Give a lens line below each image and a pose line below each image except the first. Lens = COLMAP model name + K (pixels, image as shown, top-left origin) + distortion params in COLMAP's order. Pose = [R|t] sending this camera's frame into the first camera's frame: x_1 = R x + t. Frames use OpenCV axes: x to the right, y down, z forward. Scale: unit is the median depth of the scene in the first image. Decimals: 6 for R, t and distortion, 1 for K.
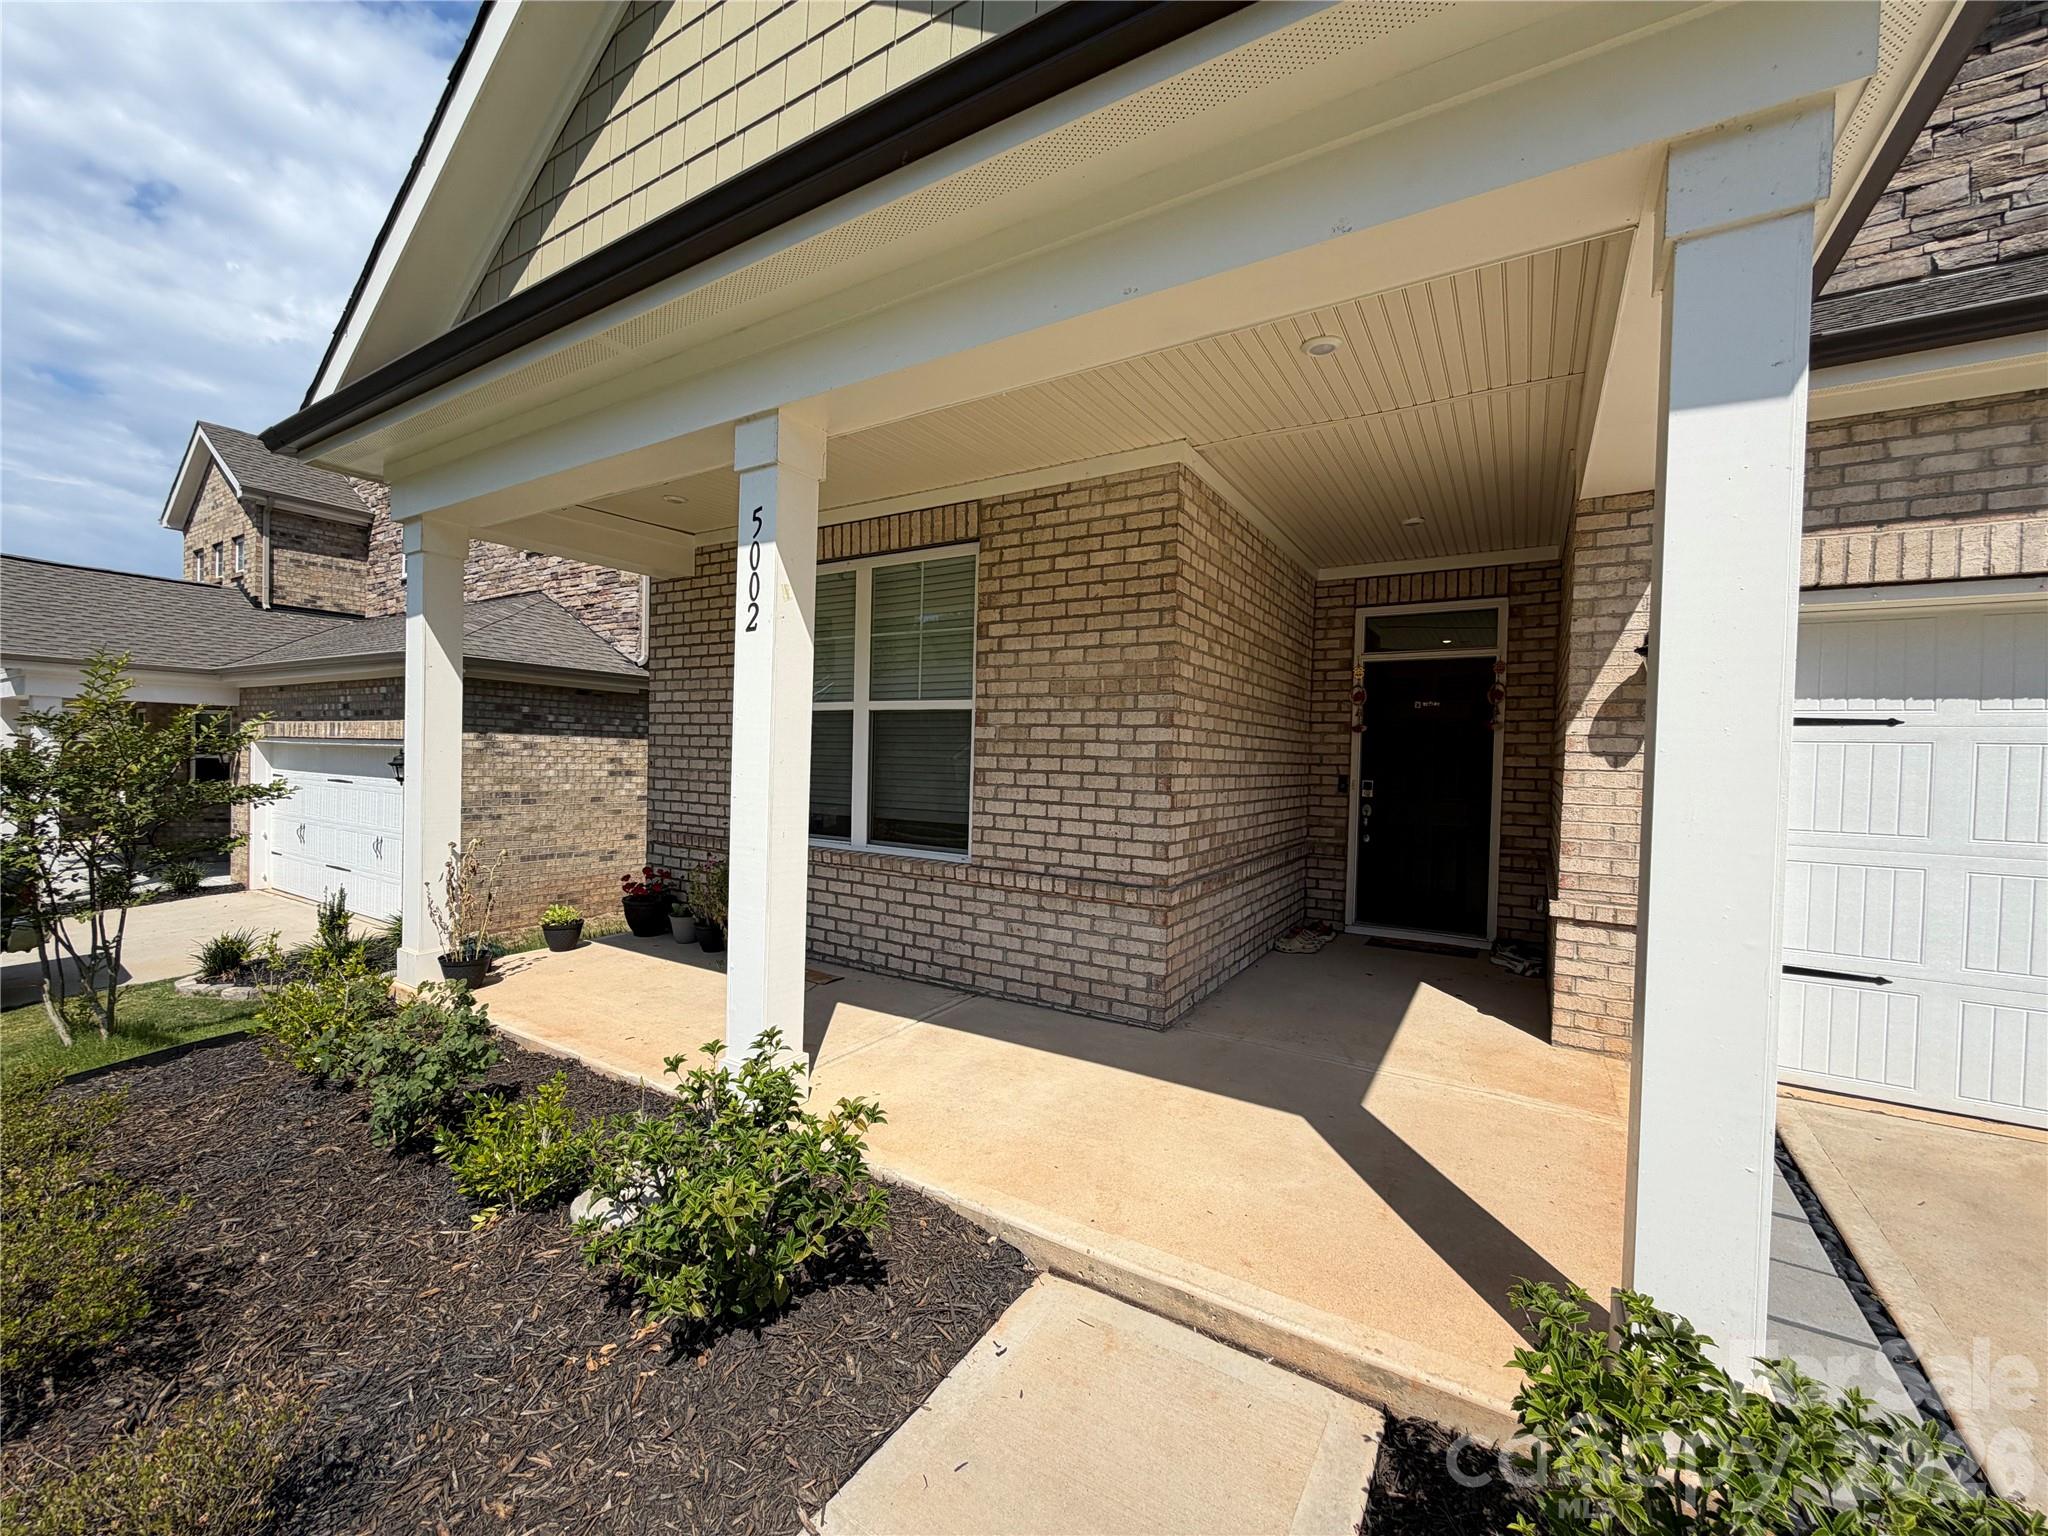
lens RADIAL K [[813.7, 0, 1014.5], [0, 813.7, 784.4], [0, 0, 1]] dist [-0.002159, -0.000736]
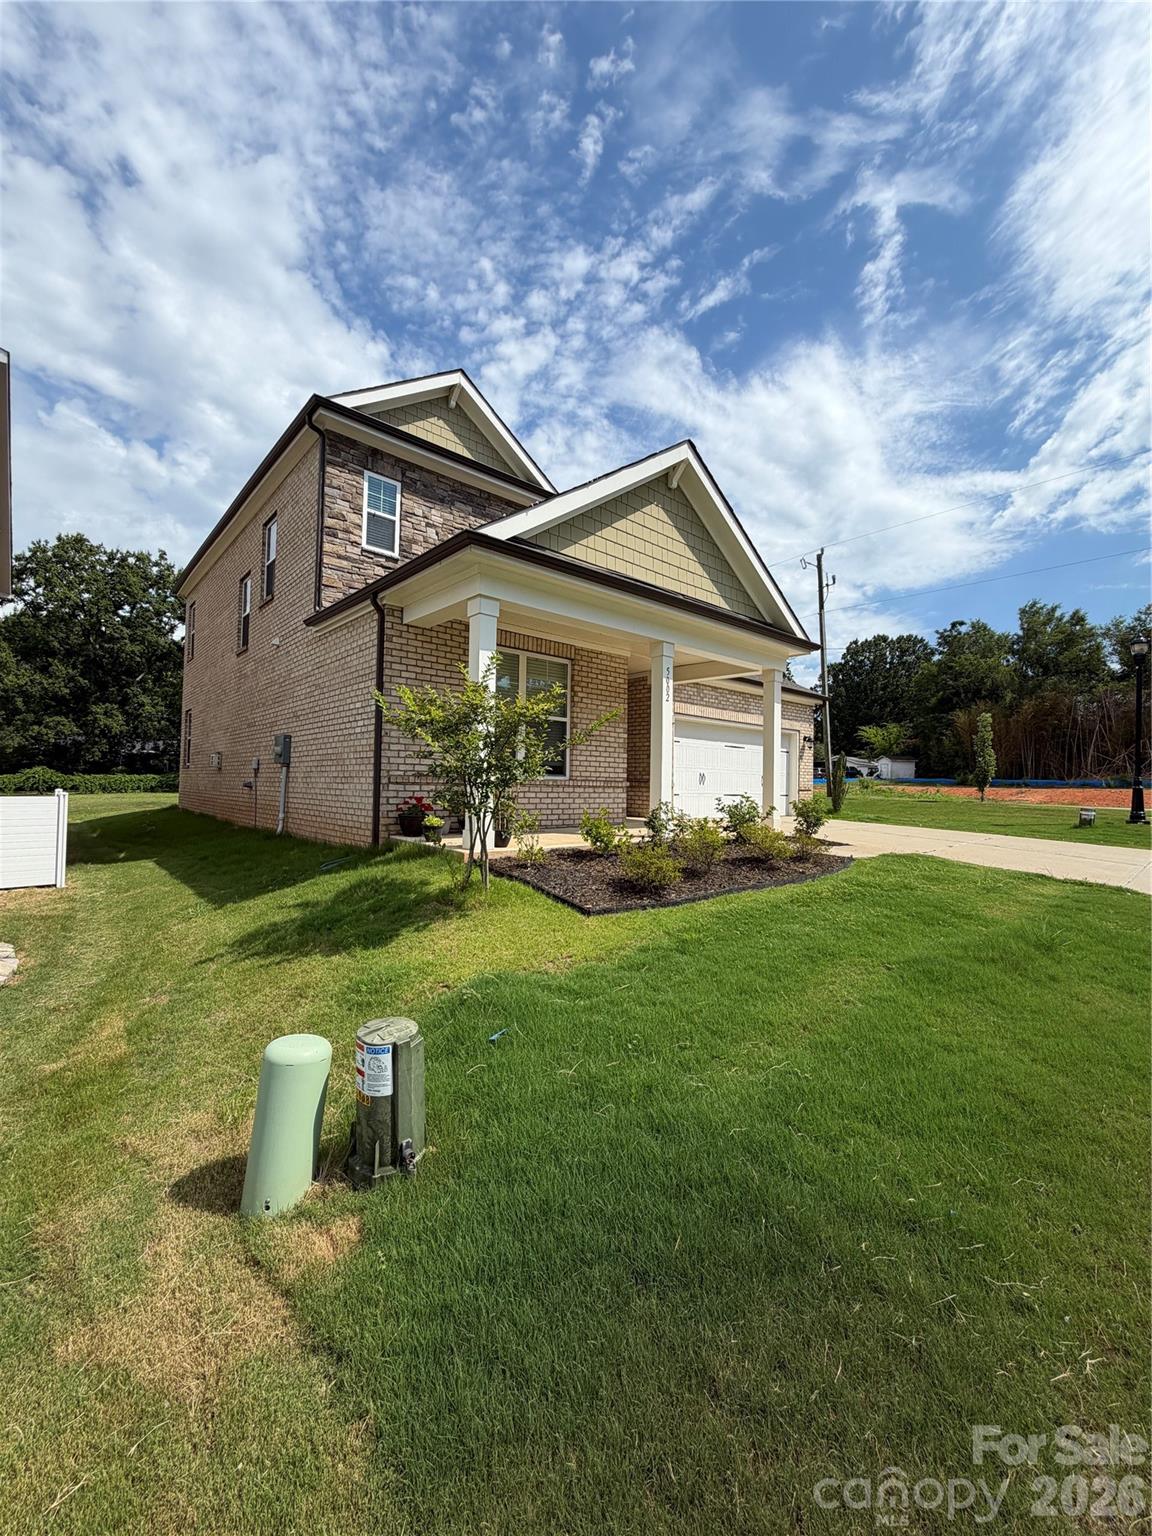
lens RADIAL K [[610.3, 0, 577.1], [0, 610.3, 767.9], [0, 0, 1]] dist [-0.002159, -0.000736]
pose [[0.271060, 0.000898, 0.962562, -2.125365], [0.016293, 0.999852, -0.005521, 0.076440], [-0.962424, 0.017179, 0.271006, 0.464515]]
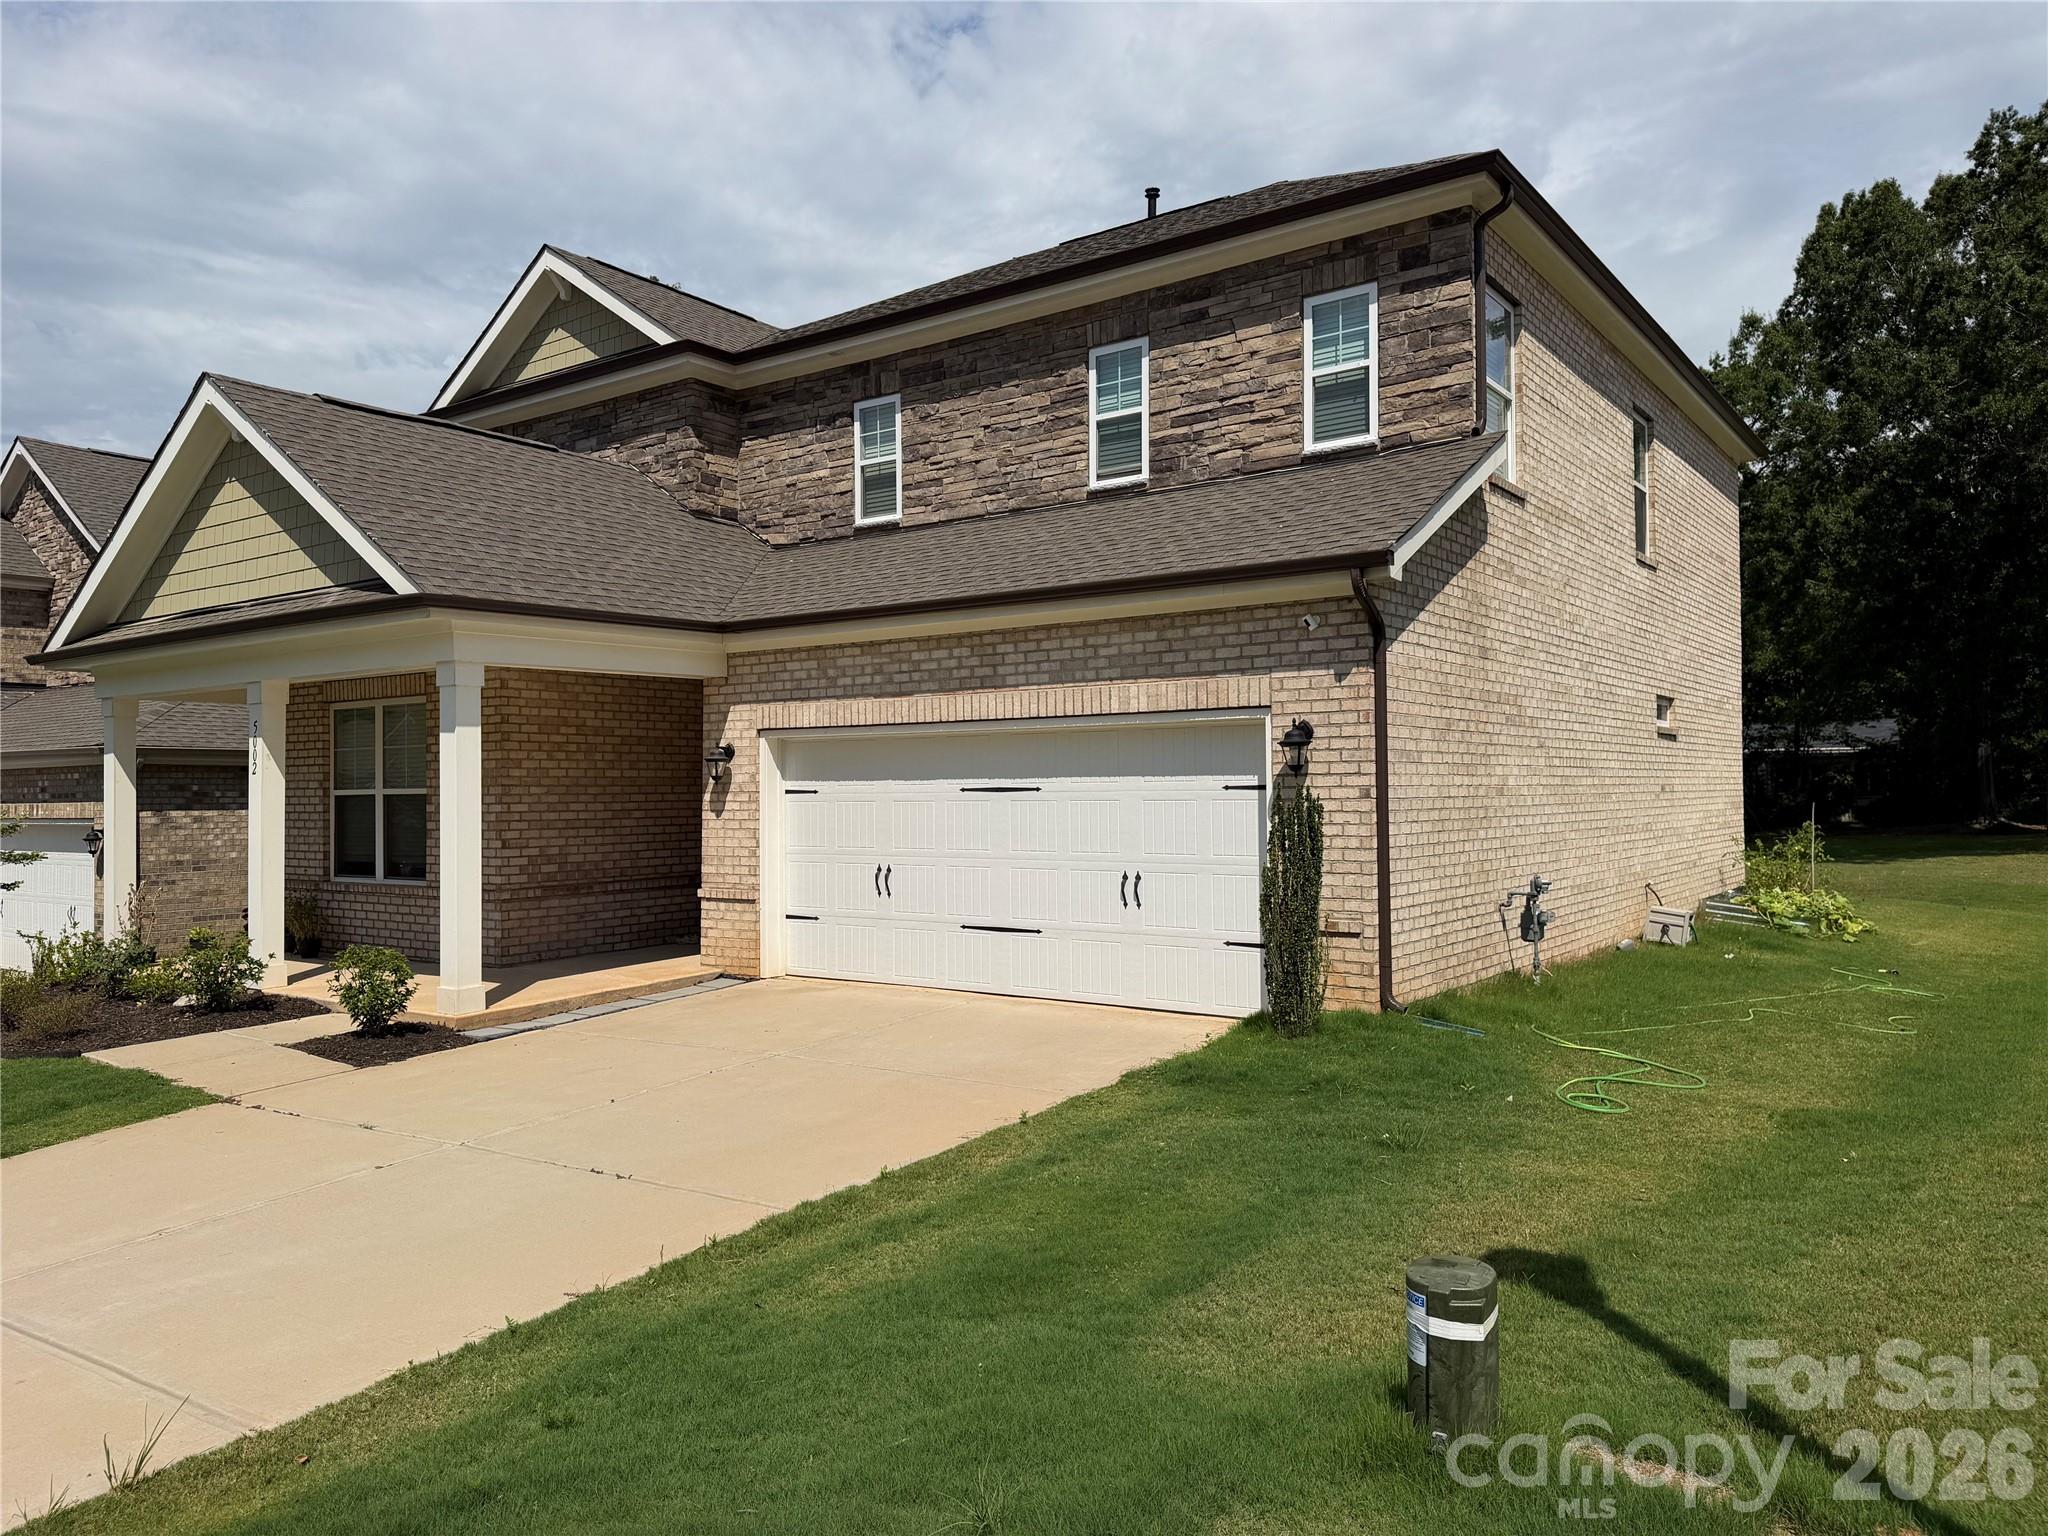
lens RADIAL K [[1453.8, 0, 1103.9], [0, 1453.8, 794.4], [0, 0, 1]] dist [-0.009469, -0.025426]
pose [[0.999183, -0.036567, -0.017206, 1.466076], [0.036002, 0.998837, -0.032076, 0.057884], [0.018359, 0.031430, 0.999337, -2.071145]]
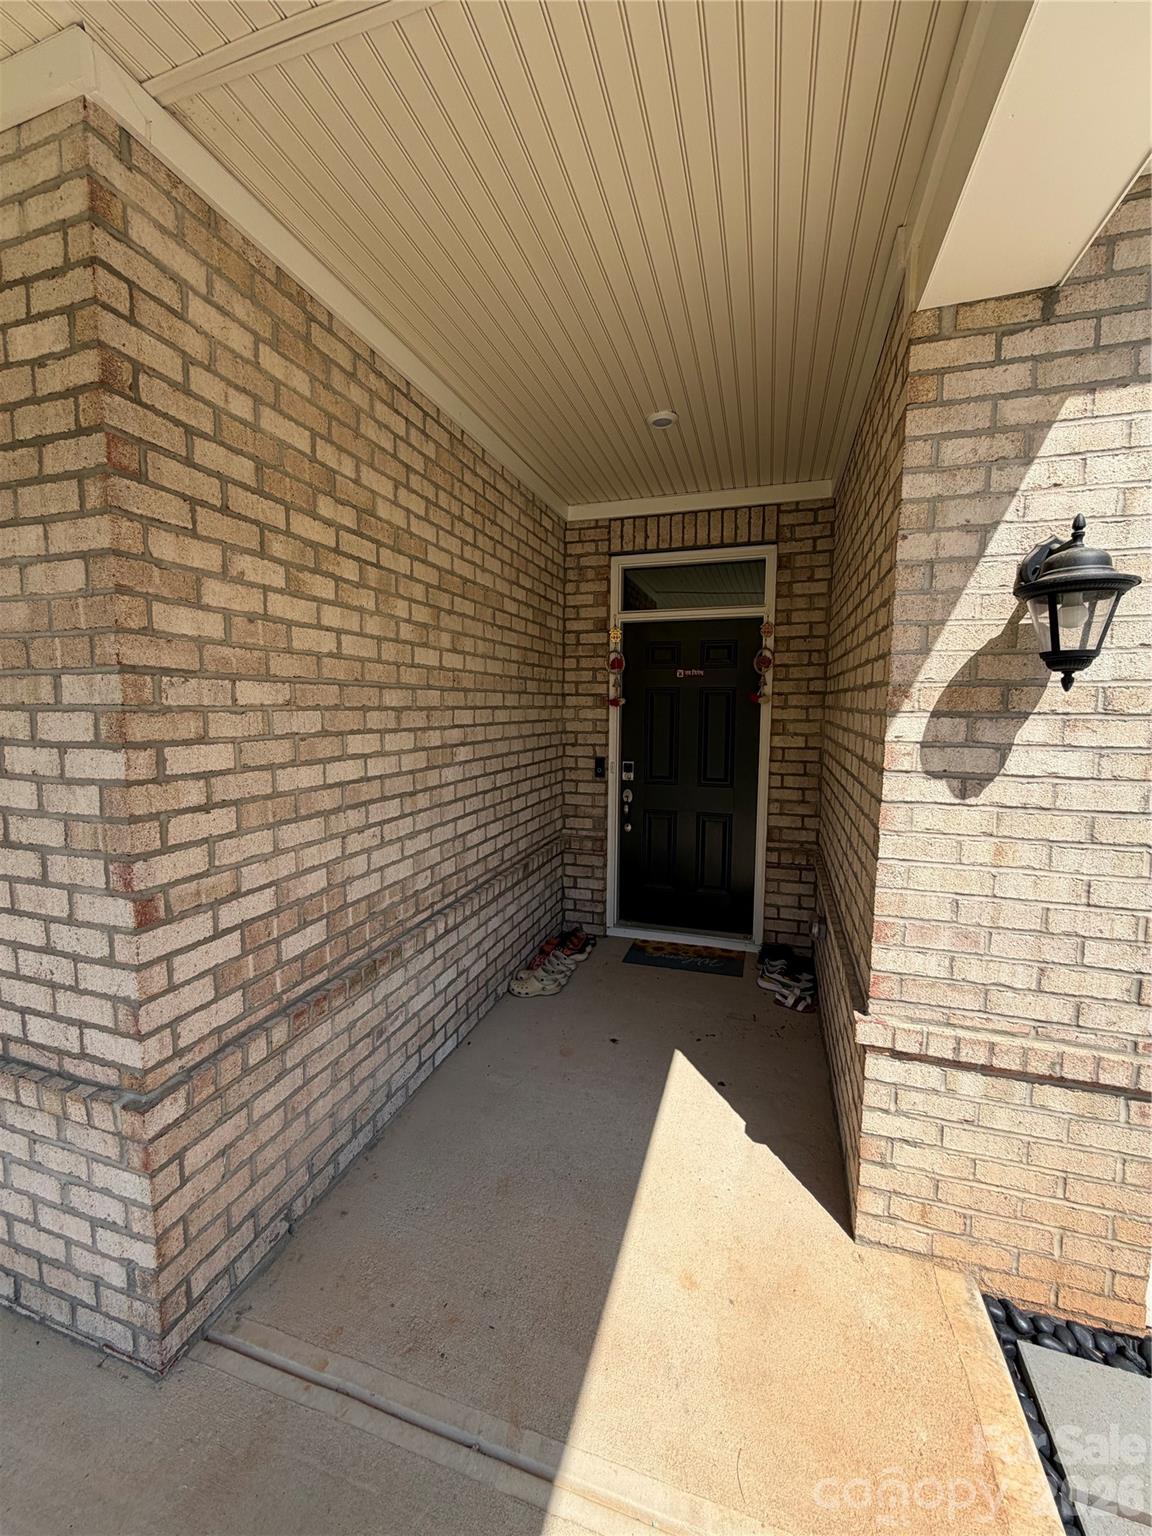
lens RADIAL K [[610.3, 0, 565.8], [0, 610.3, 773.2], [0, 0, 1]] dist [-0.002159, -0.000736]
pose [[0.970809, -0.044496, 0.235689, 0.311067], [0.024982, 0.996055, 0.085144, -0.070942], [-0.238548, -0.076771, 0.968092, 0.554882]]
